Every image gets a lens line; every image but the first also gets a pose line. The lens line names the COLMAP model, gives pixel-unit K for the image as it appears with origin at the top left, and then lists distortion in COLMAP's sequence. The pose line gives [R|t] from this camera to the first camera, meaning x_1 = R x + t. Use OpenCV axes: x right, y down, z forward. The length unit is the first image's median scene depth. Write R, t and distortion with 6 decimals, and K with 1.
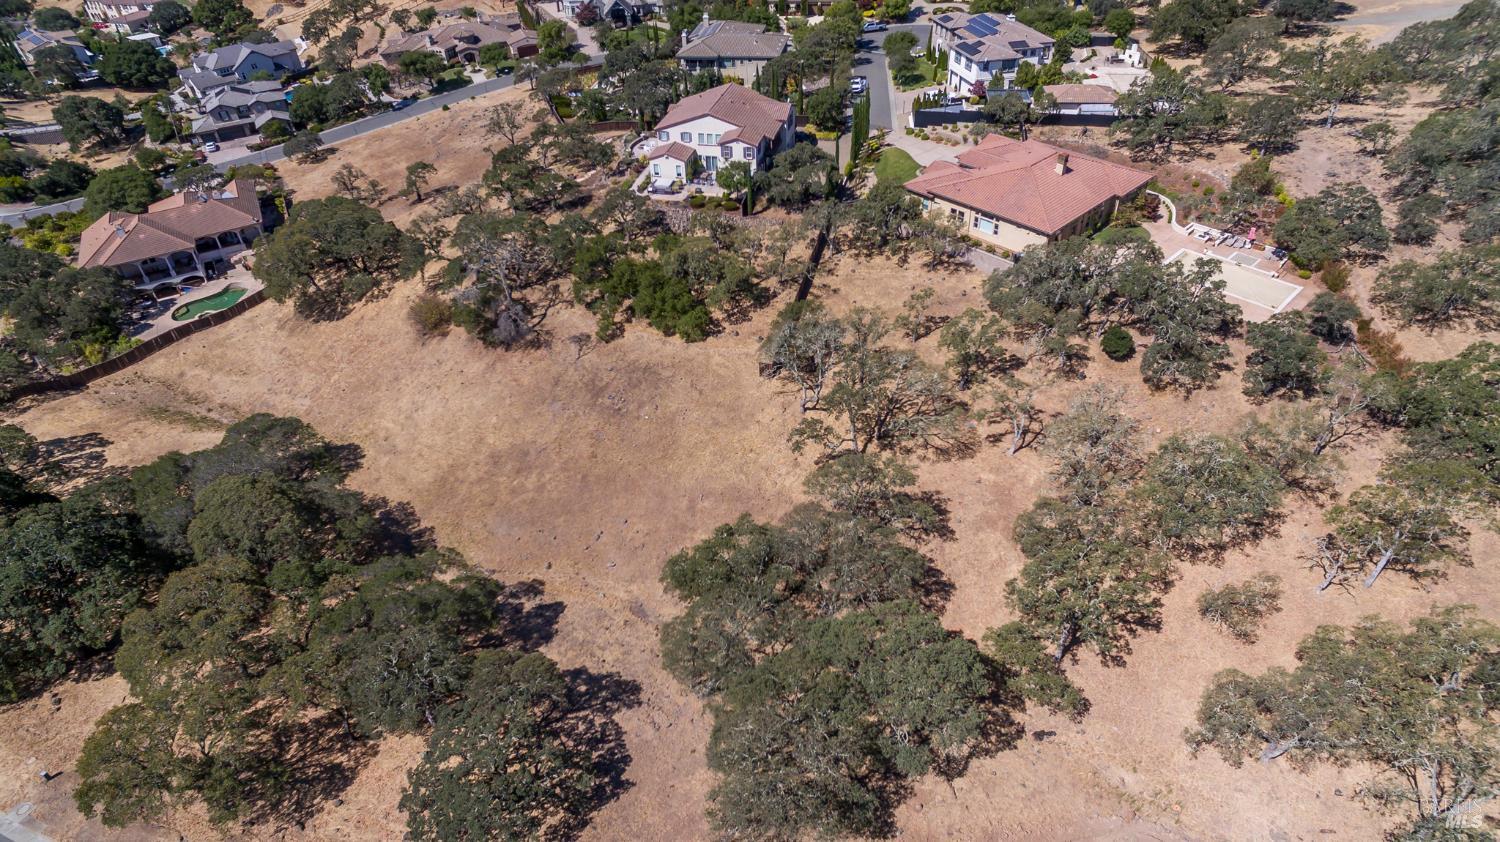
lens RADIAL K [[866.0, 0, 756.0], [0, 866.0, 416.8], [0, 0, 1]] dist [-0.101070, 0.090117]
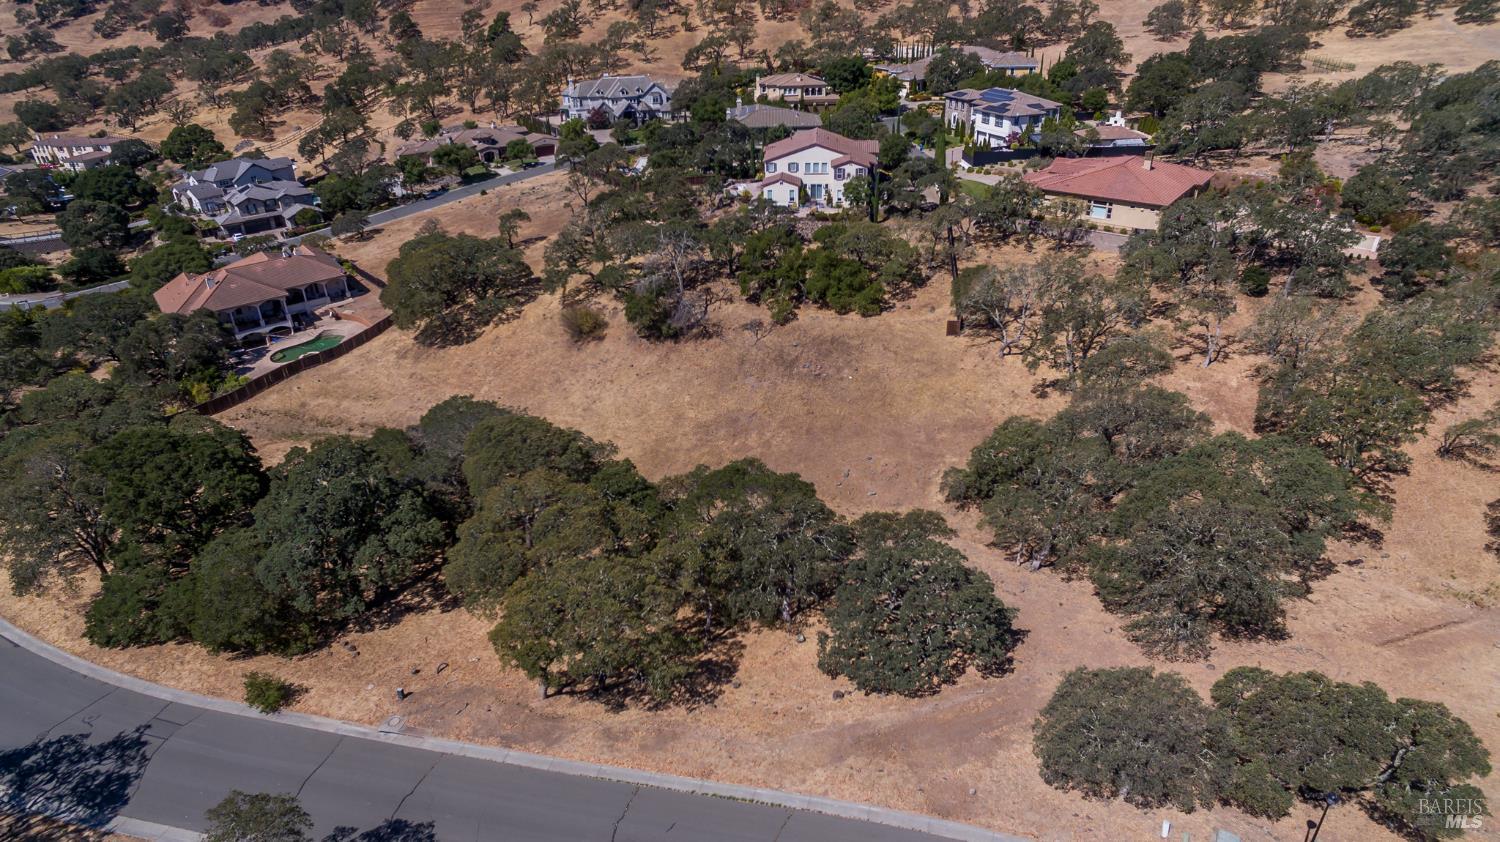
lens RADIAL K [[866.0, 0, 756.0], [0, 866.0, 416.8], [0, 0, 1]] dist [-0.101070, 0.090117]
pose [[0.988417, -0.064773, 0.137243, -0.346541], [0.089219, 0.979570, -0.180232, 0.202281], [-0.122765, 0.190389, 0.974003, 0.010477]]
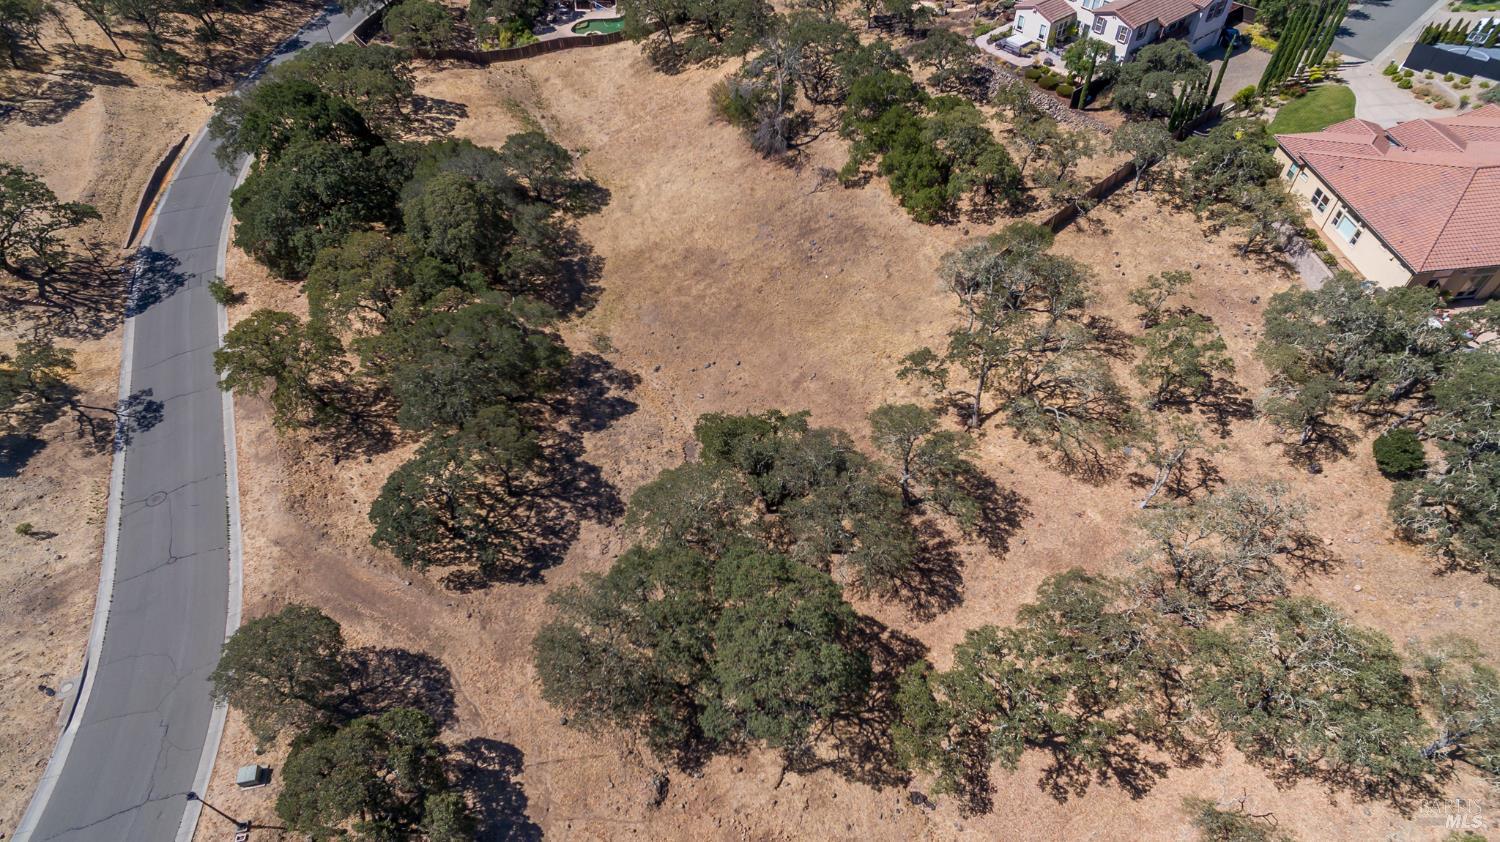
lens RADIAL K [[866.0, 0, 756.0], [0, 866.0, 416.8], [0, 0, 1]] dist [-0.101070, 0.090117]
pose [[0.784353, 0.471400, -0.403203, 0.235581], [-0.385441, 0.879657, 0.278639, -0.087516], [0.486031, -0.063140, 0.871658, 0.127757]]
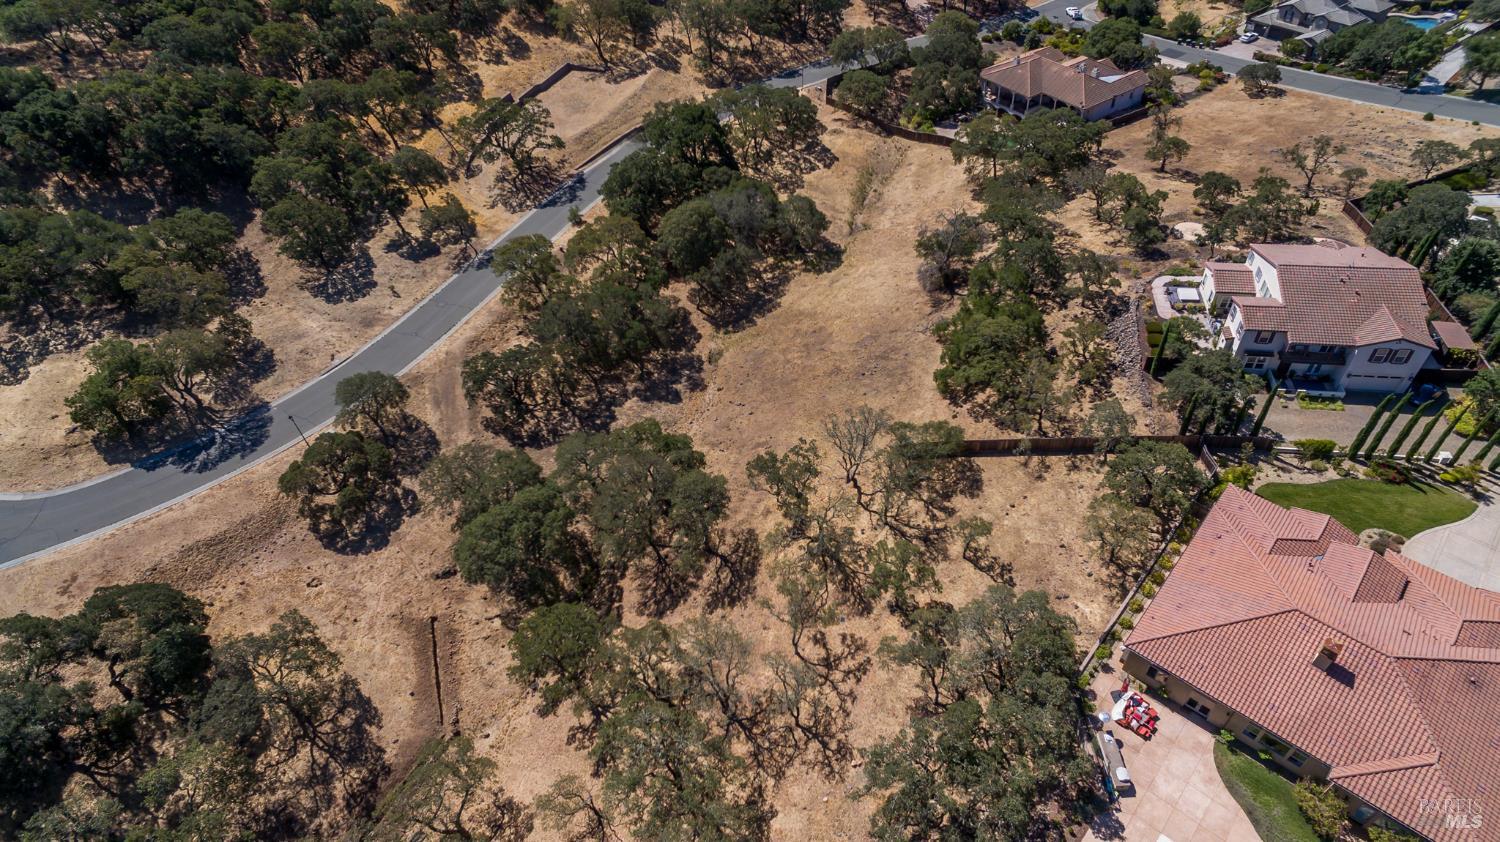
lens RADIAL K [[866.0, 0, 756.0], [0, 866.0, 416.8], [0, 0, 1]] dist [-0.101070, 0.090117]
pose [[0.073766, 0.719175, -0.690902, 0.609347], [-0.557918, 0.603992, 0.569141, -0.503805], [0.826611, 0.343483, 0.445795, 0.358692]]
